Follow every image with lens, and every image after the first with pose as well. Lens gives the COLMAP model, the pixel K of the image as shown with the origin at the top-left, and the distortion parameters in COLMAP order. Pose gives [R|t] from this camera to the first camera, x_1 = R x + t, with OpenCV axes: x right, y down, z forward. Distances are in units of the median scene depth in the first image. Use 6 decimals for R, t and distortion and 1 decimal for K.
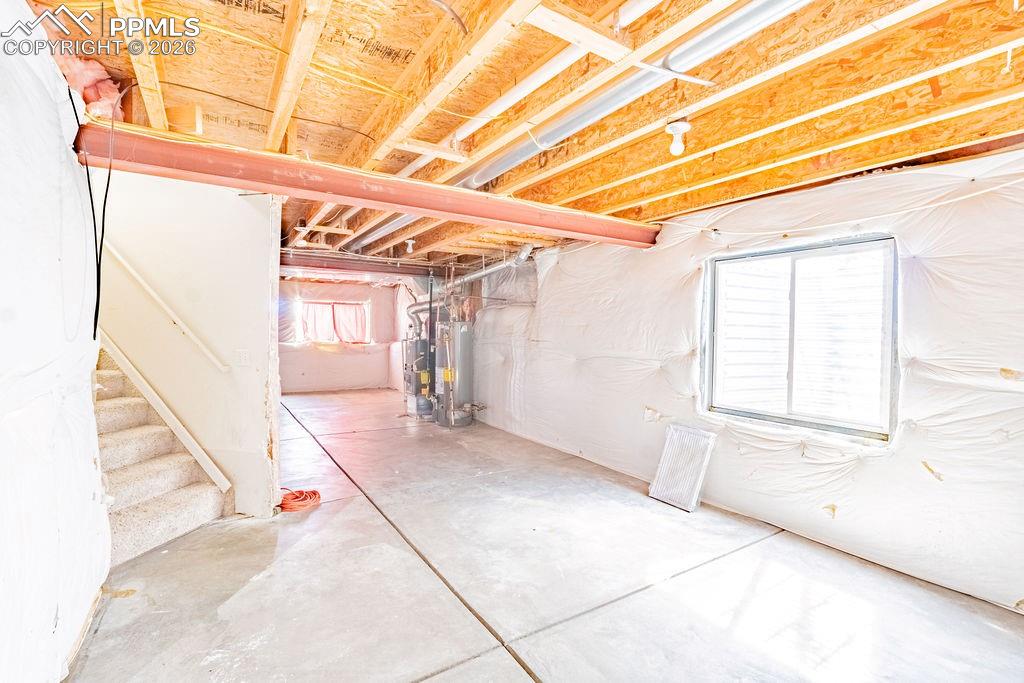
lens RADIAL K [[465.4, 0, 515.5], [0, 465.4, 339.4], [0, 0, 1]] dist [-0.009538, 0.000524]
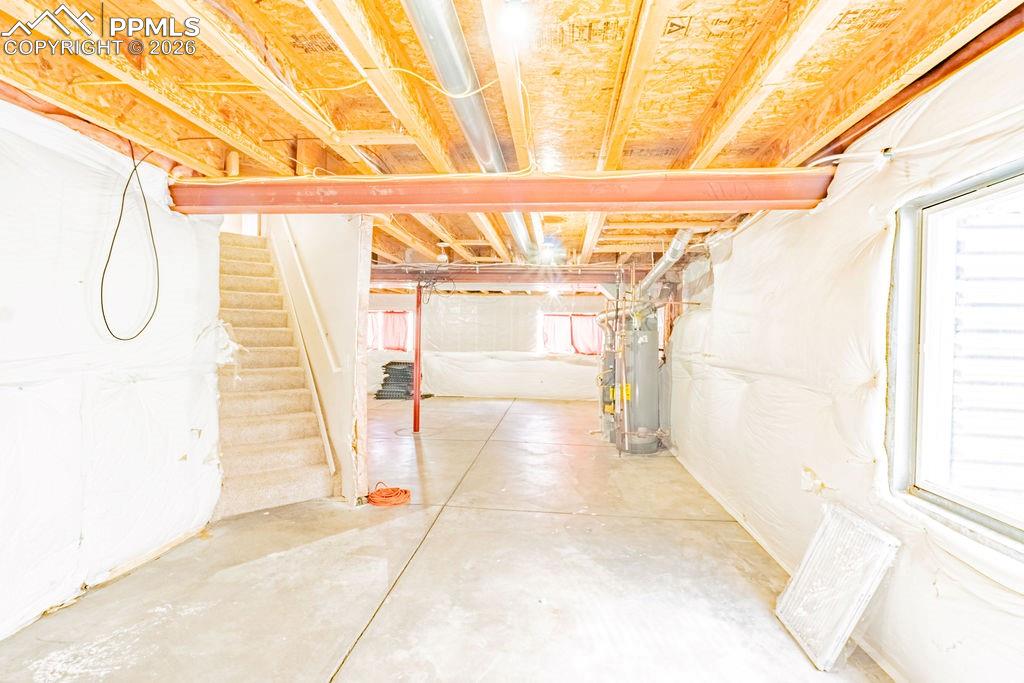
lens RADIAL K [[465.4, 0, 515.5], [0, 465.4, 339.4], [0, 0, 1]] dist [-0.009538, 0.000524]
pose [[0.783179, 0.005563, -0.621771, 0.440839], [-0.022982, 0.999536, -0.020005, -0.000282], [0.621371, 0.029957, 0.782943, 0.343879]]
